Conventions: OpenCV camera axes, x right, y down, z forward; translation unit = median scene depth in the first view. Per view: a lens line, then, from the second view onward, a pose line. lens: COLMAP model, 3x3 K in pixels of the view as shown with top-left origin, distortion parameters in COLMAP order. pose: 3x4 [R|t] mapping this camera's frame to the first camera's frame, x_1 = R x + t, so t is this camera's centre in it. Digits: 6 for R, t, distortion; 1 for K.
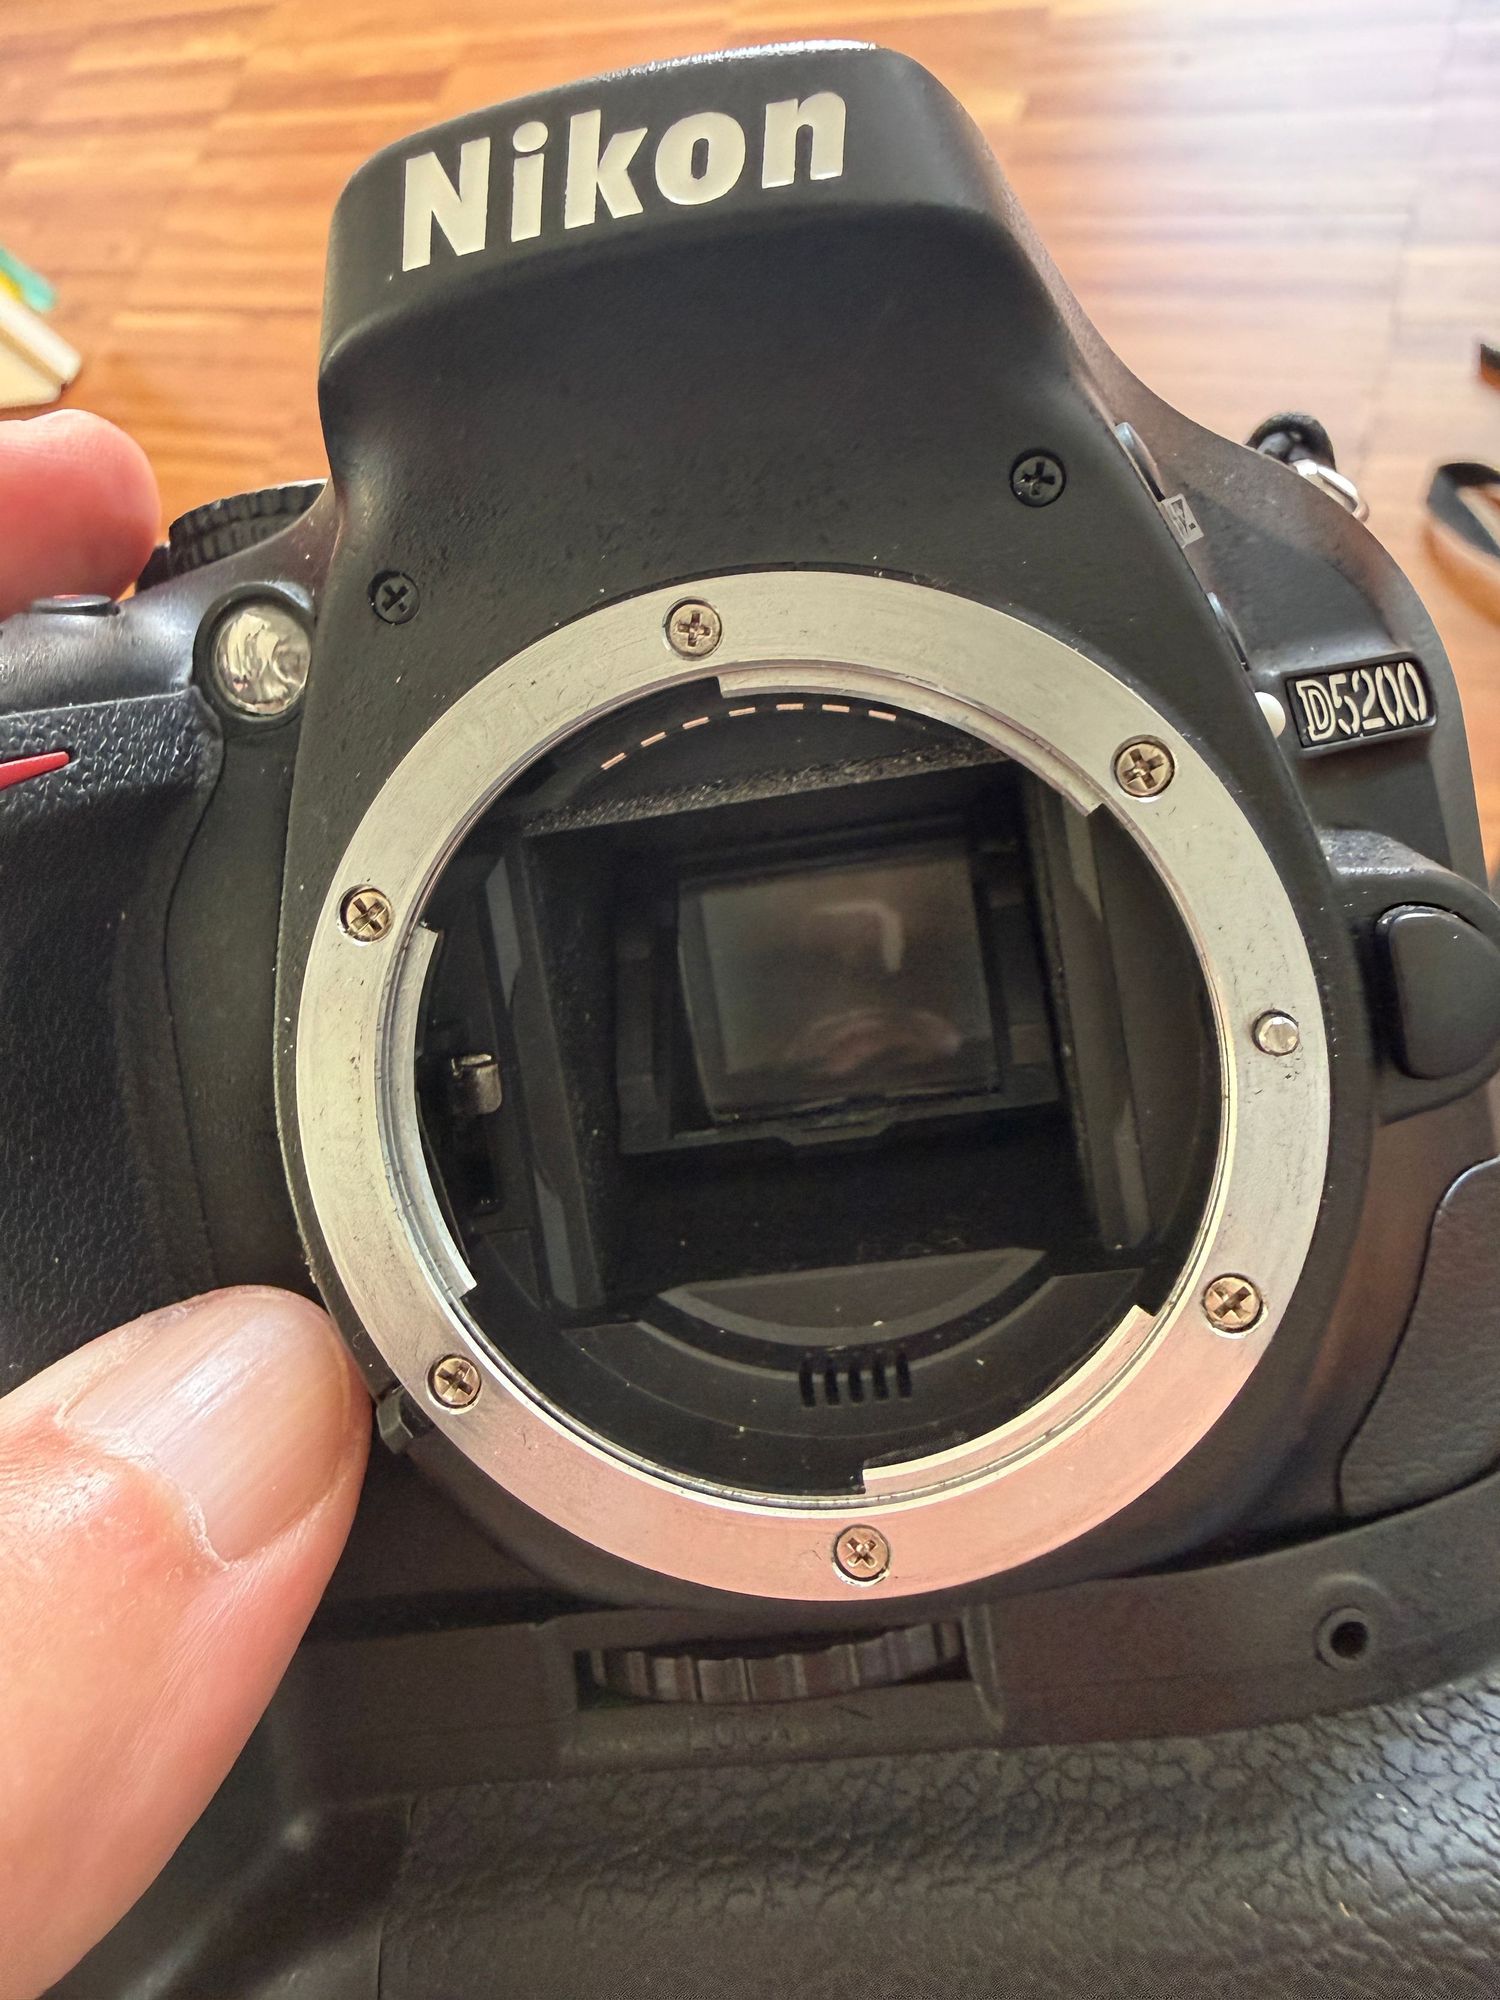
lens RADIAL K [[1260.6, 0, 750.0], [0, 1260.6, 1000.0], [0, 0, 1]] dist [0.069188, 0.000002]
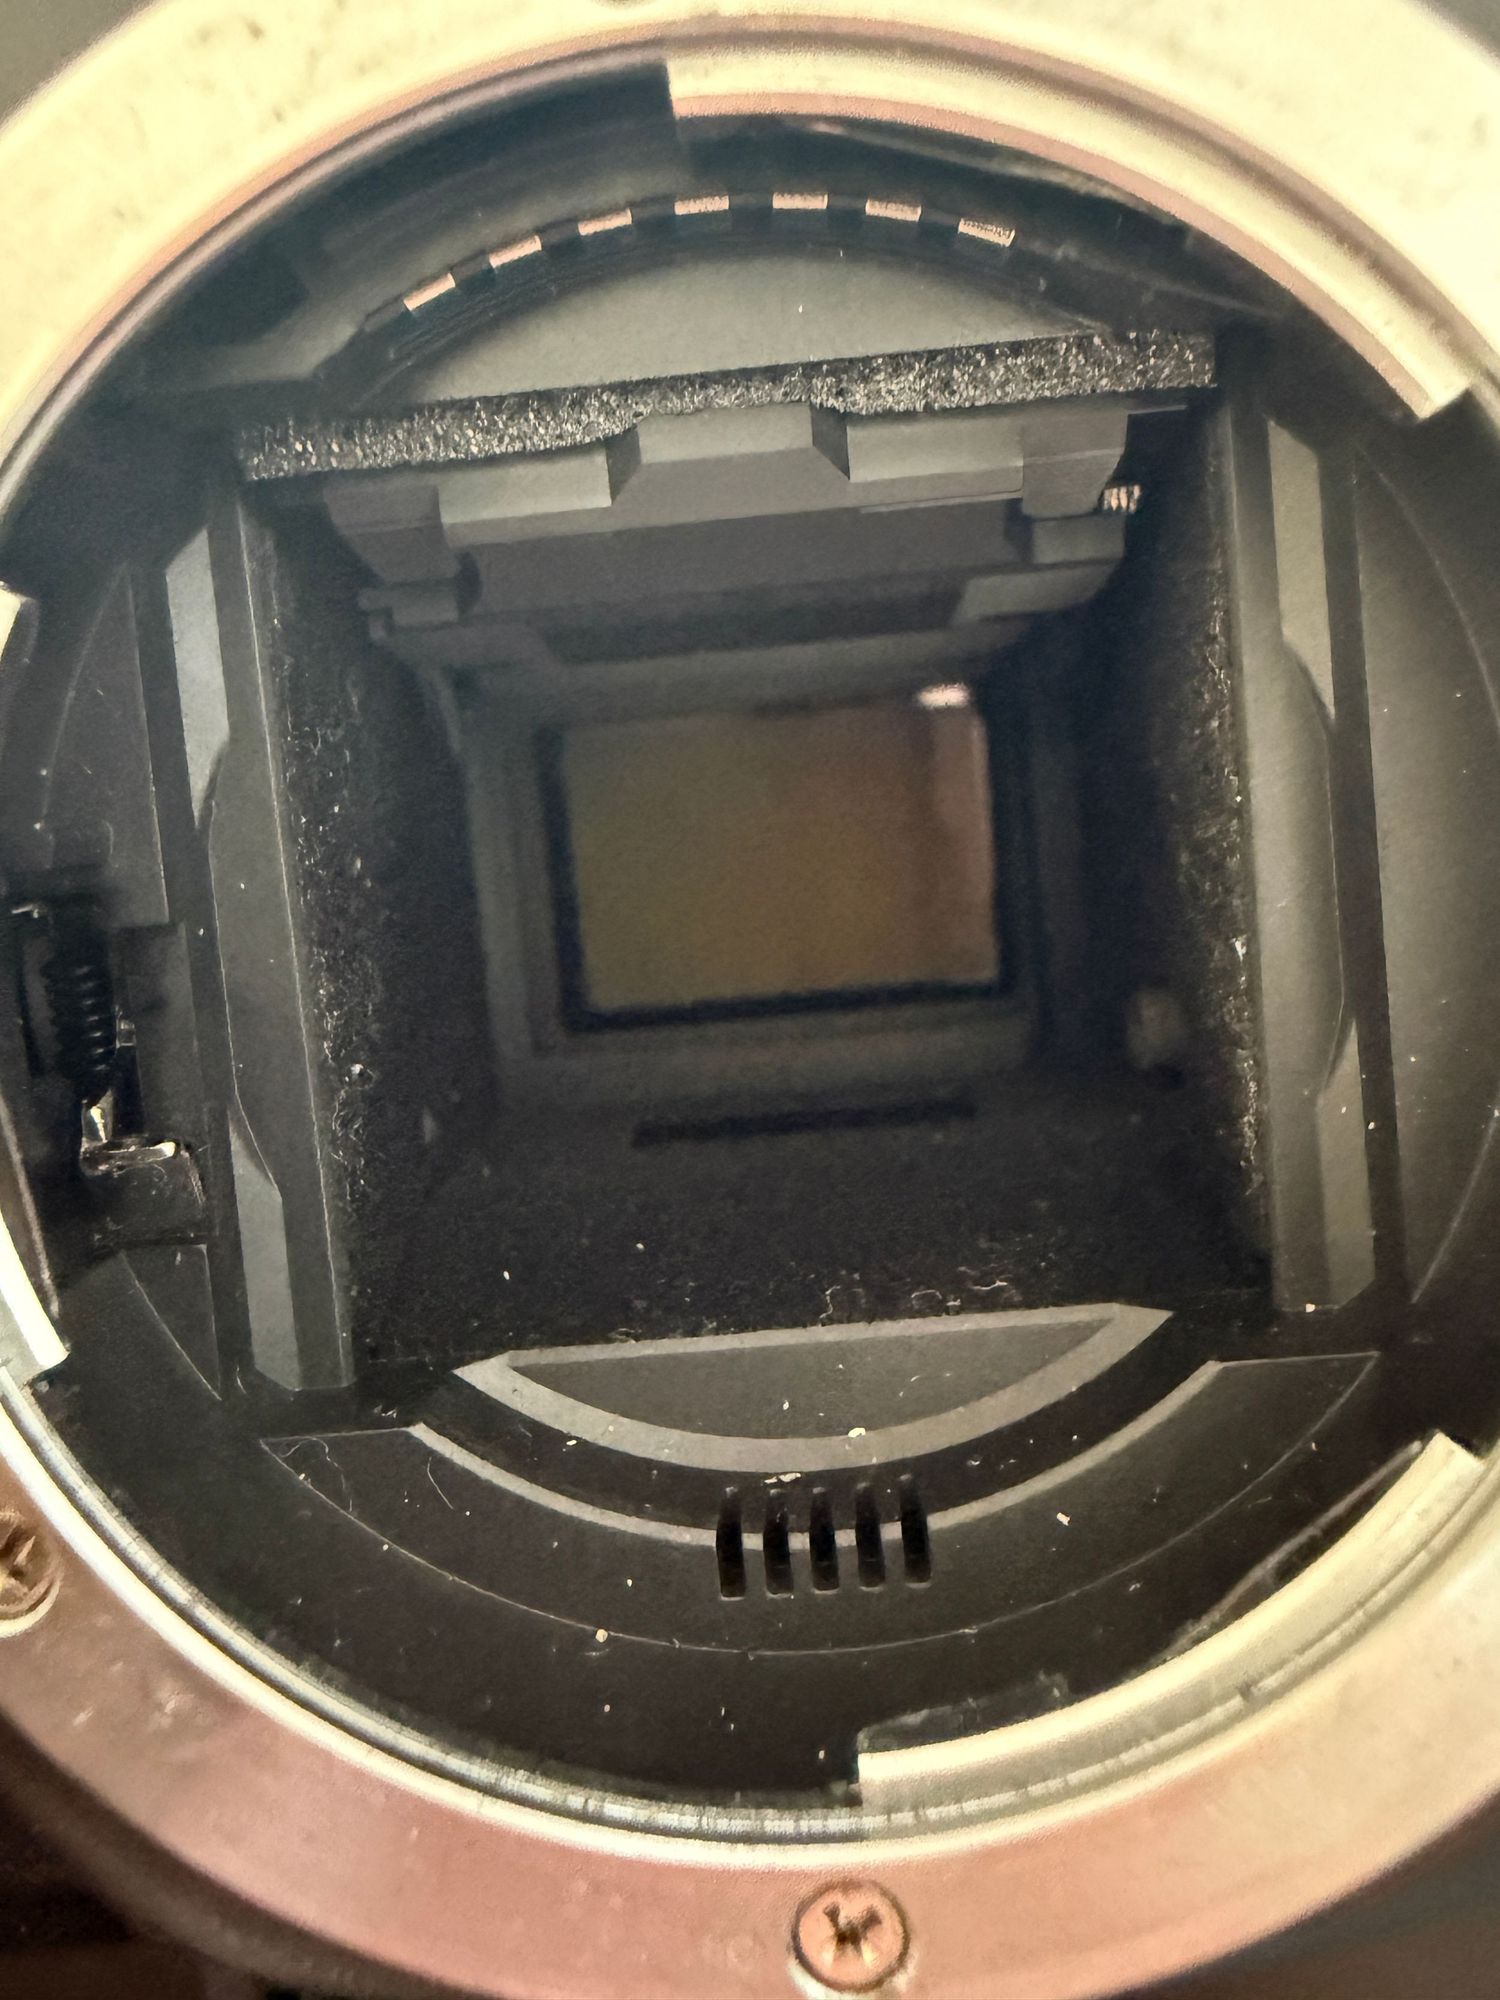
lens RADIAL K [[1260.6, 0, 750.0], [0, 1260.6, 1000.0], [0, 0, 1]] dist [0.069188, 0.000002]
pose [[0.987138, 0.060815, 0.147854, -0.041433], [-0.057627, 0.998006, -0.025751, 0.086835], [-0.149125, 0.016899, 0.988674, 0.473853]]
